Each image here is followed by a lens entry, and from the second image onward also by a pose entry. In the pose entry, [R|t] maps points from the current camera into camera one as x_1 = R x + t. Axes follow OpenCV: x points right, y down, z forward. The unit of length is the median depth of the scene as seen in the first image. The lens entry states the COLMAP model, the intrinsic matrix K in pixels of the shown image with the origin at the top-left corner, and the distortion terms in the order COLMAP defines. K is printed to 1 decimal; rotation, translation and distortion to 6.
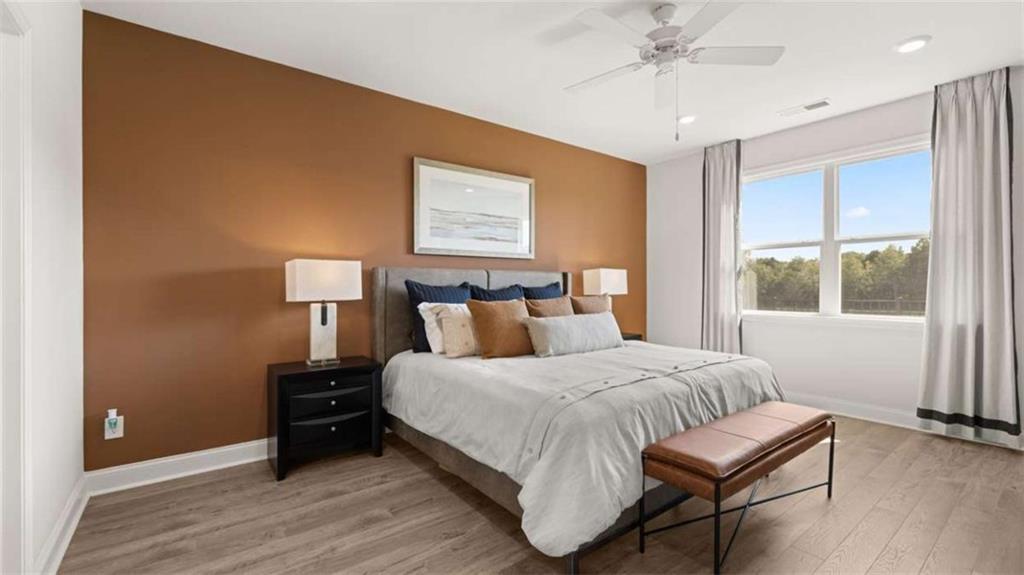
lens RADIAL K [[434.4, 0, 508.3], [0, 434.4, 289.0], [0, 0, 1]] dist [-0.001677, -0.000820]
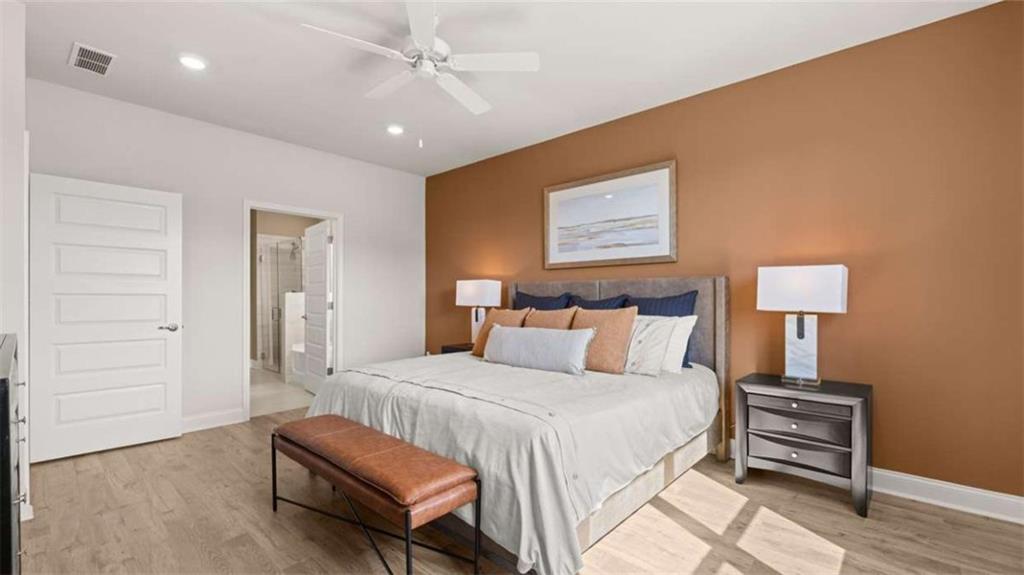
lens RADIAL K [[434.4, 0, 508.3], [0, 434.4, 289.0], [0, 0, 1]] dist [-0.001677, -0.000820]
pose [[0.185466, -0.017258, -0.982499, 0.886384], [-0.002751, 0.999833, -0.018082, -0.005109], [0.982647, 0.006057, 0.185388, 0.644536]]
